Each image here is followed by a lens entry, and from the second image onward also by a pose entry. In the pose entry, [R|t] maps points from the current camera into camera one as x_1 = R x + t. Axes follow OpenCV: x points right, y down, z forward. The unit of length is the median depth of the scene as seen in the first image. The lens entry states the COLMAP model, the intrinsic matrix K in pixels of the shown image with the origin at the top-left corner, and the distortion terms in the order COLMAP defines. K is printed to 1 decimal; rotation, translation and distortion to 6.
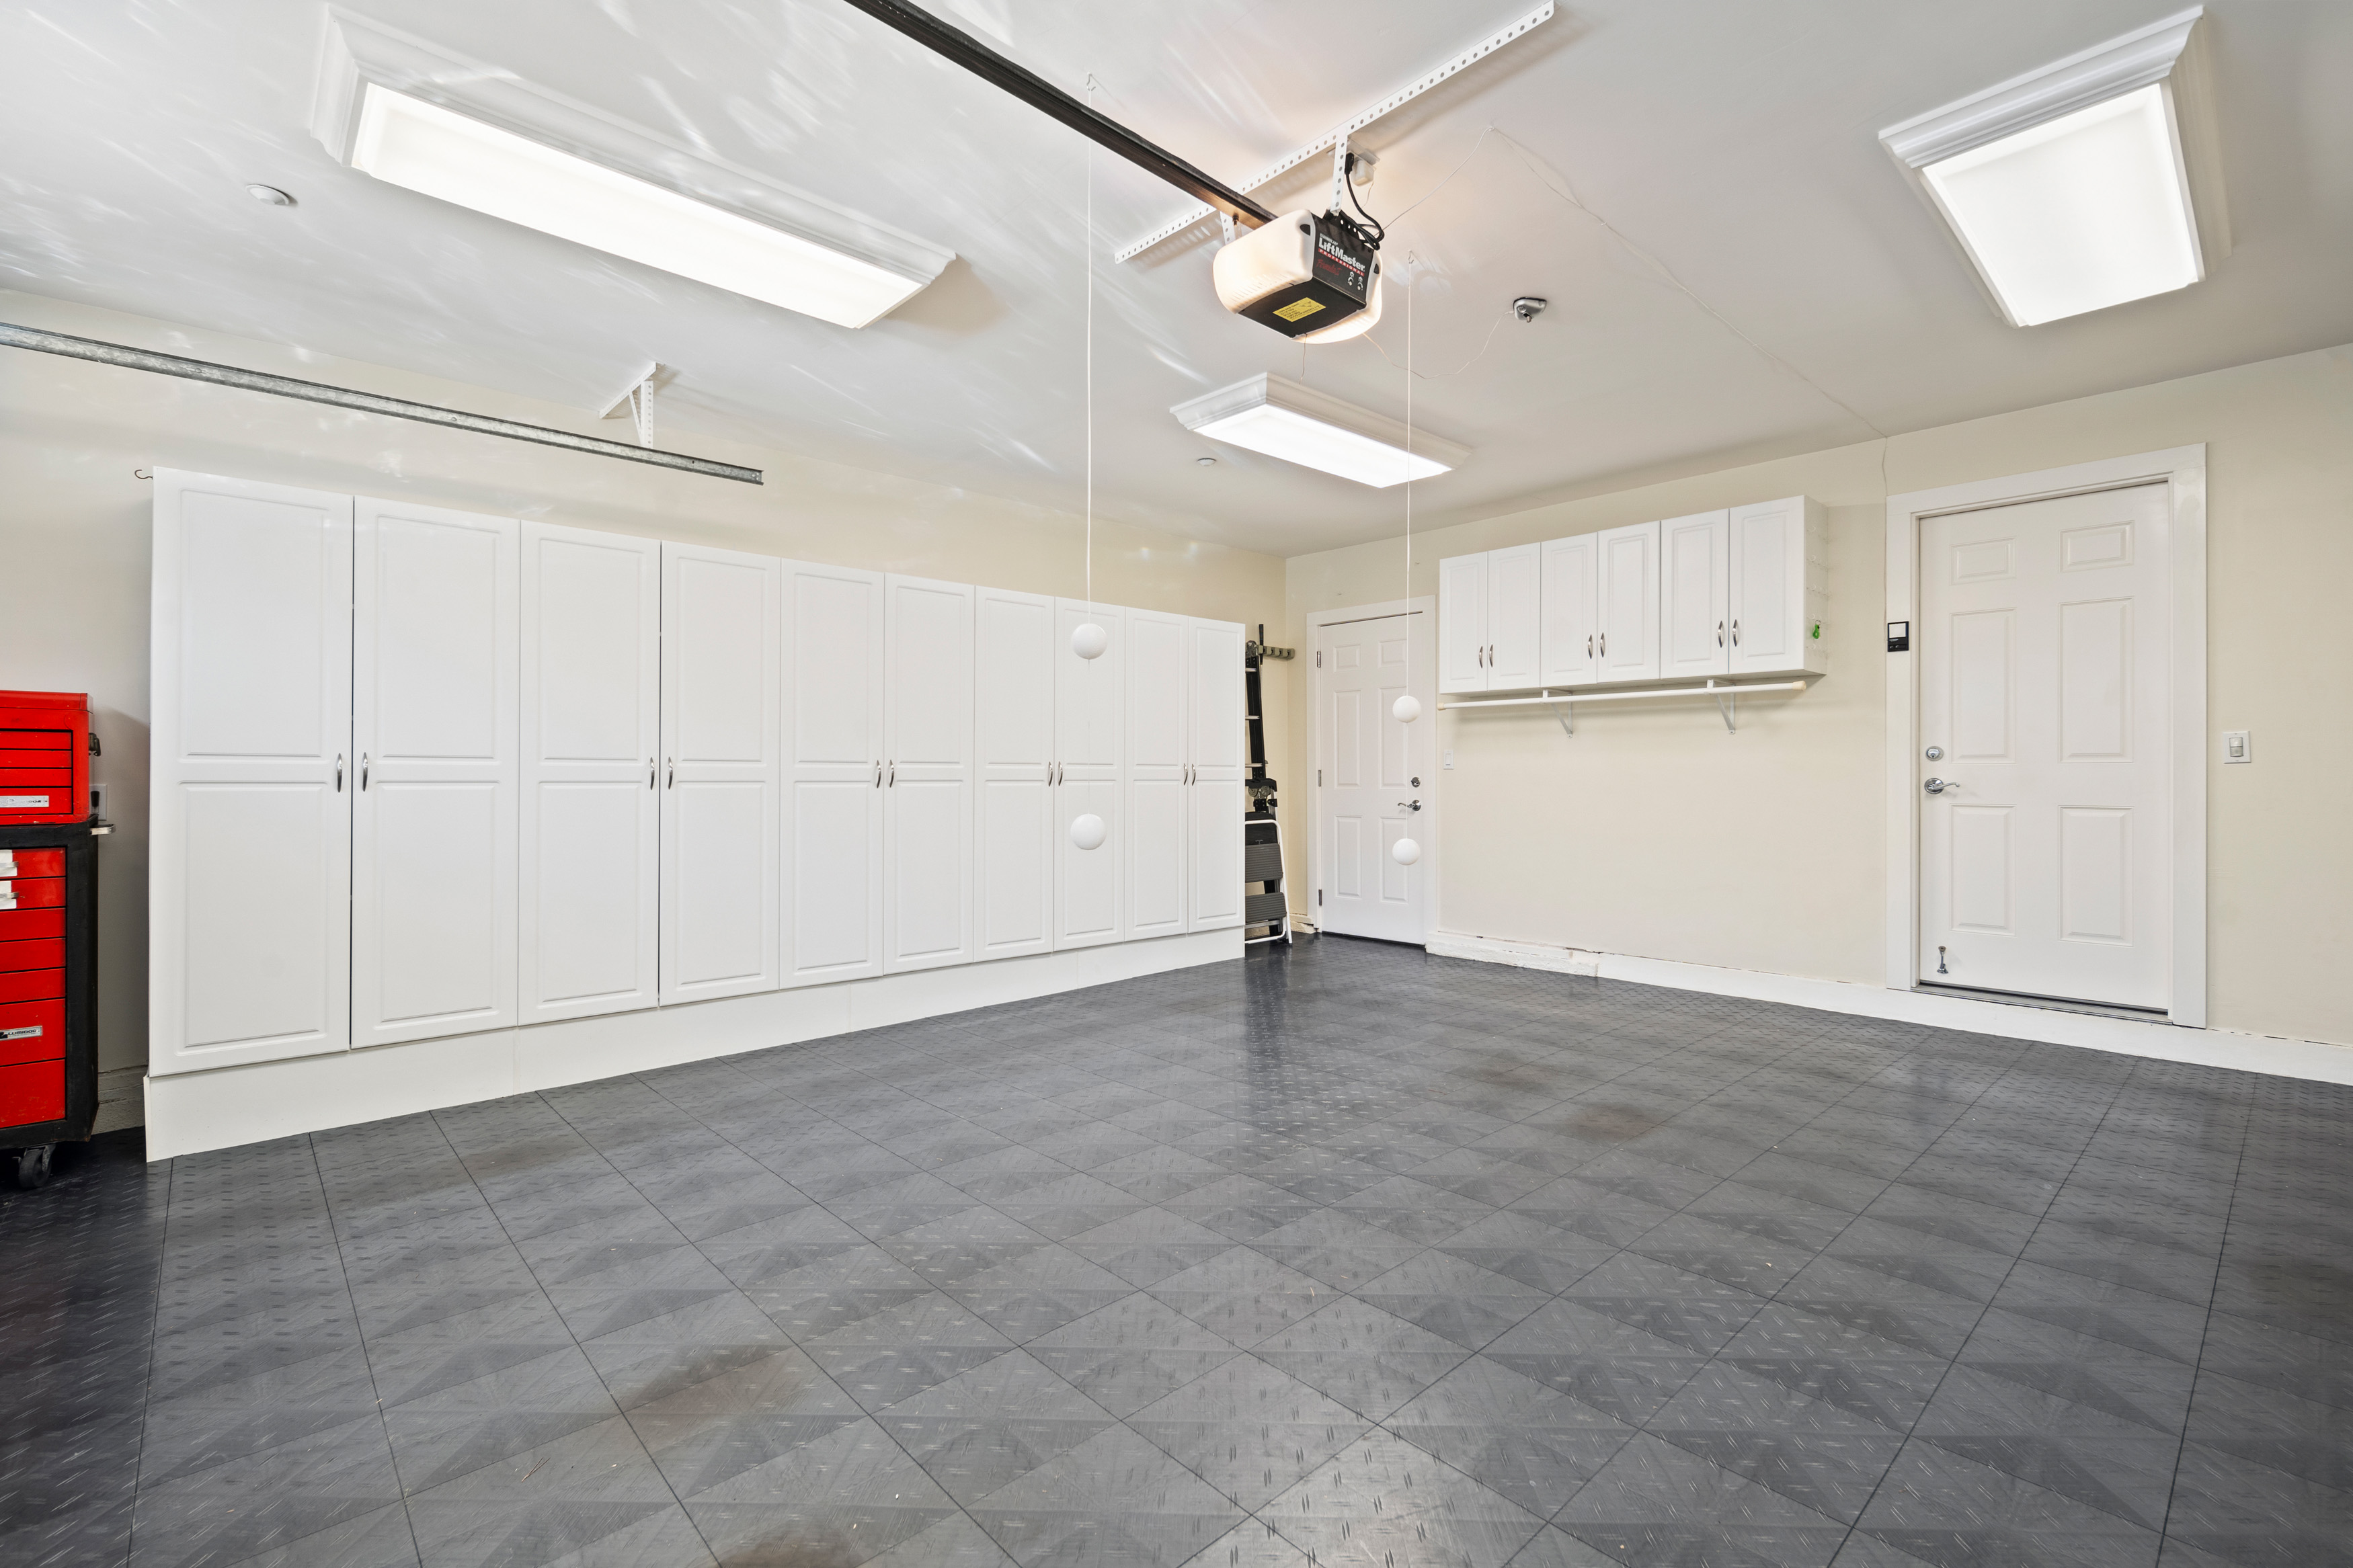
lens RADIAL K [[1049.8, 0, 1187.9], [0, 1049.8, 780.4], [0, 0, 1]] dist [0.008375, -0.005335]
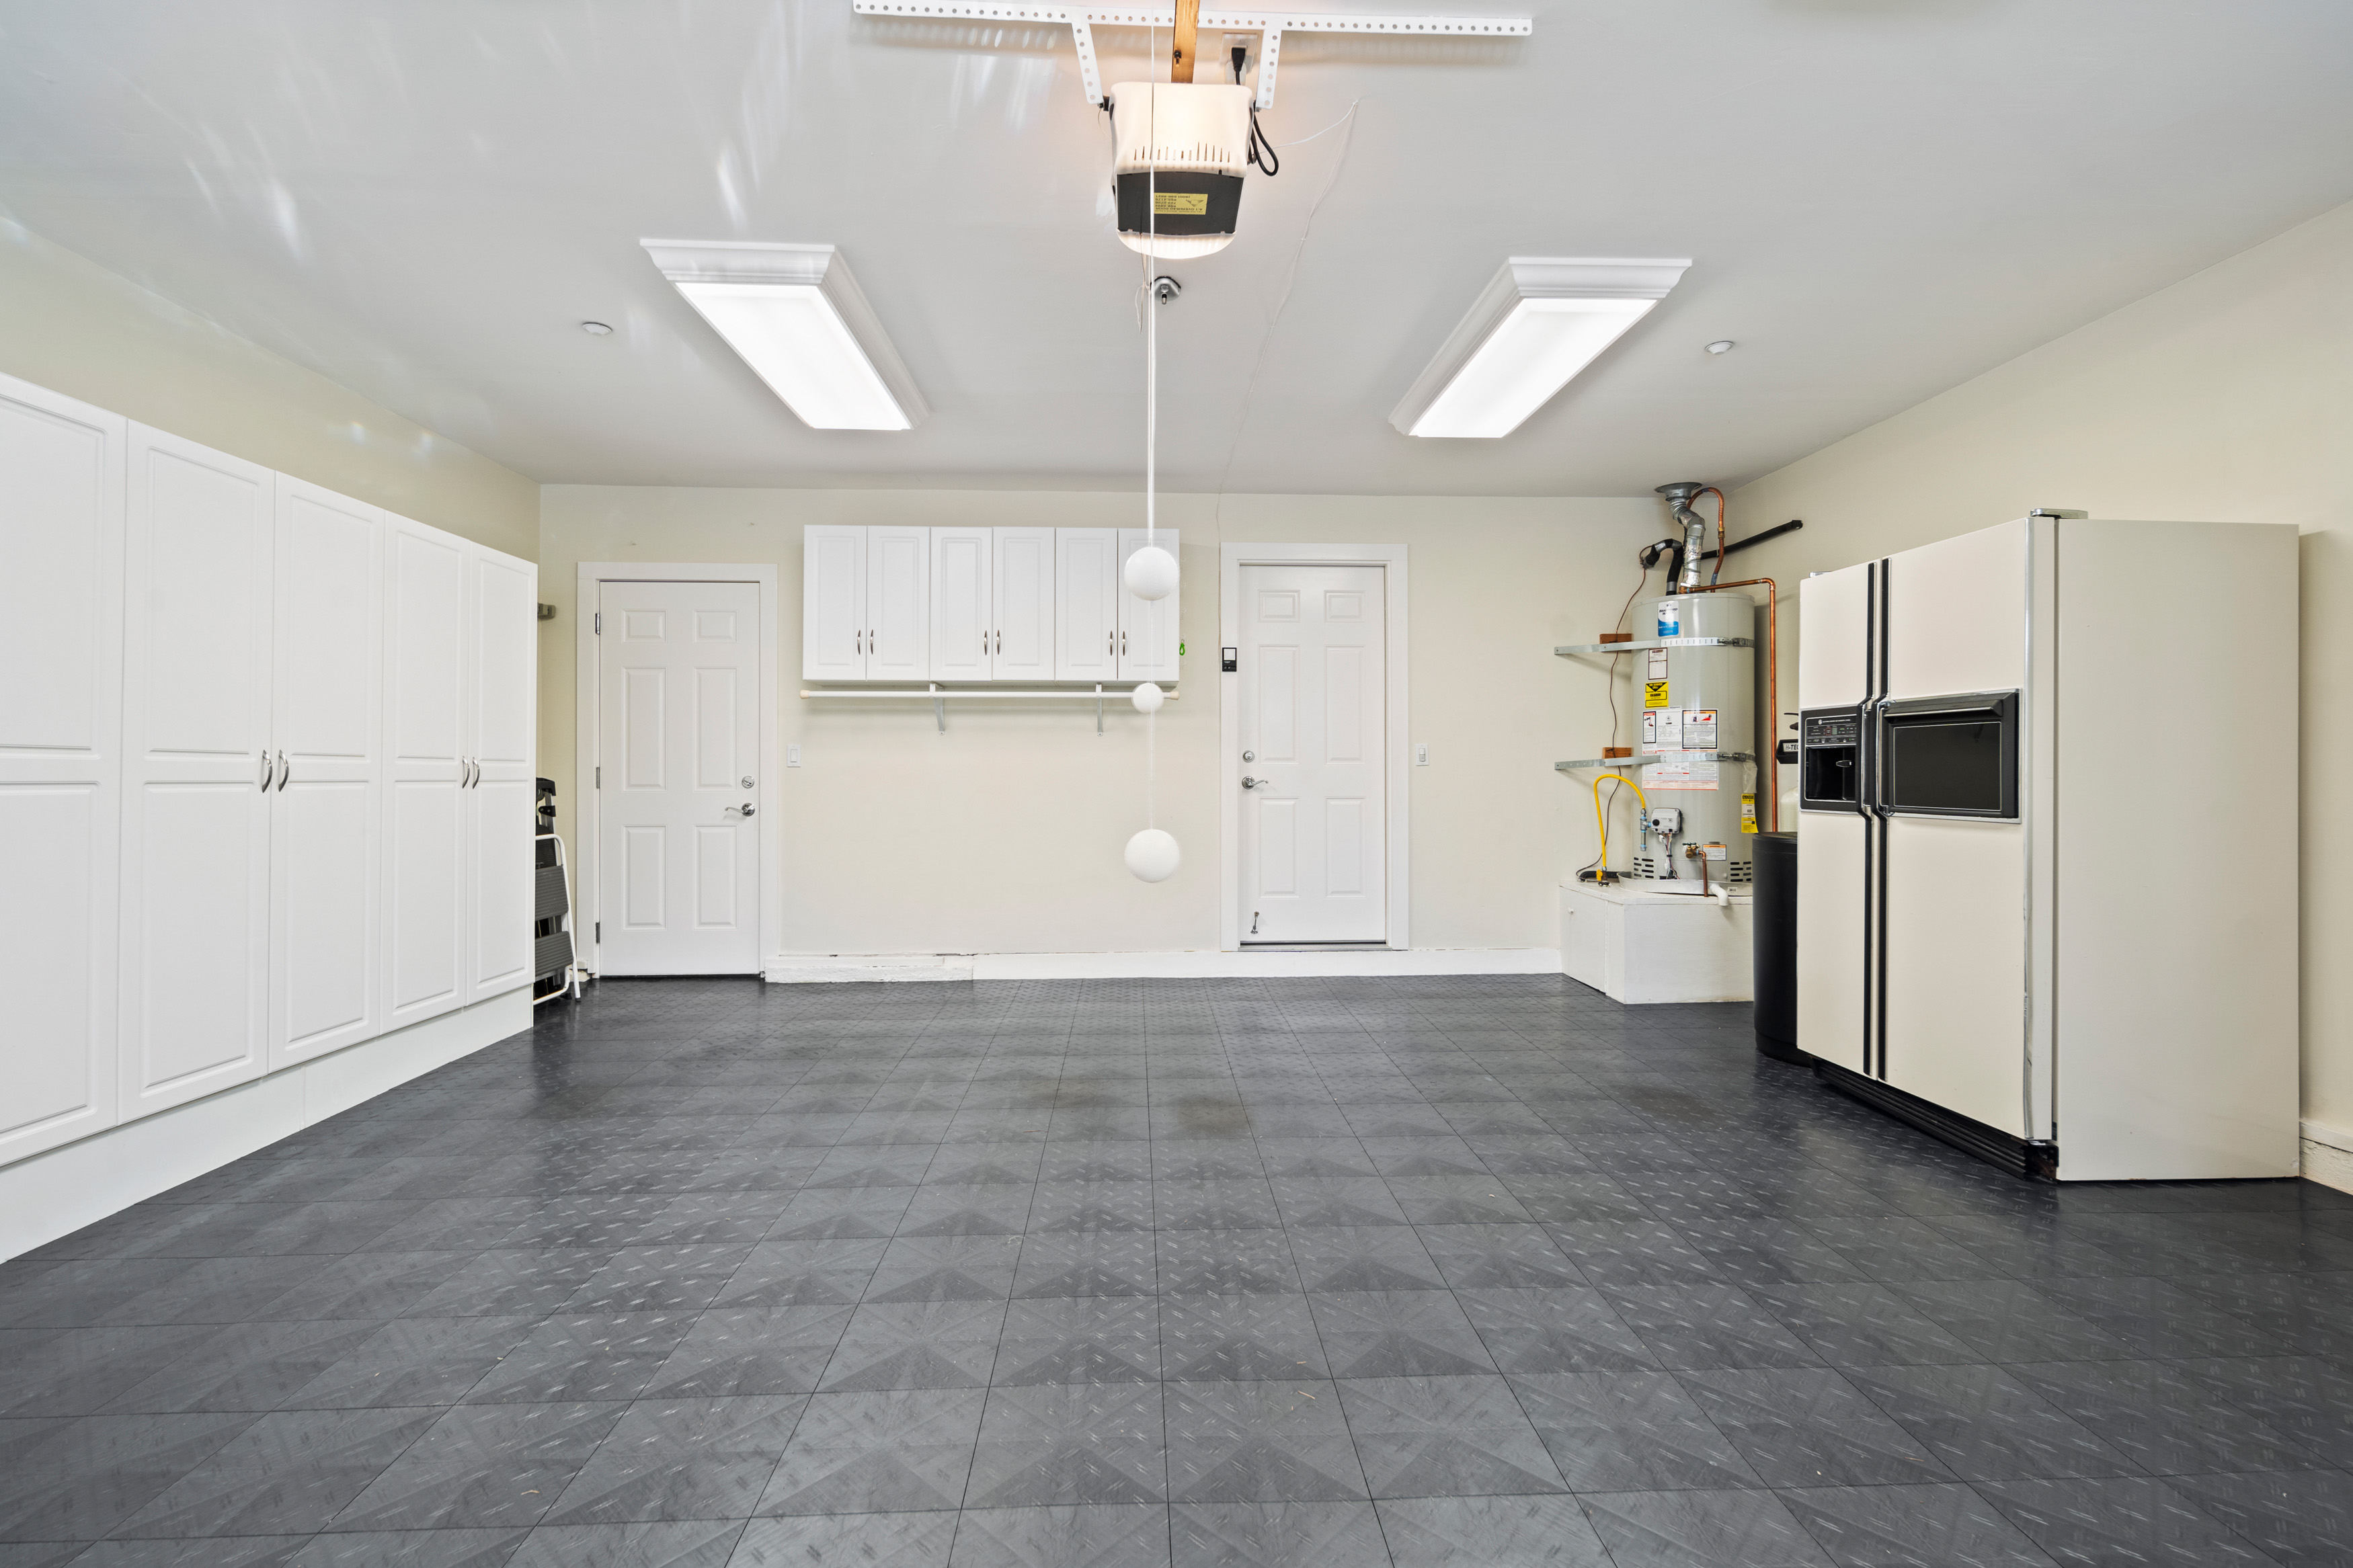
lens RADIAL K [[1049.8, 0, 1179.4], [0, 1049.8, 765.1], [0, 0, 1]] dist [0.008375, -0.005335]
pose [[0.644074, 0.007239, 0.764929, -0.259383], [0.003736, 0.999914, -0.012609, -0.000054], [-0.764954, 0.010979, 0.643991, 0.239472]]
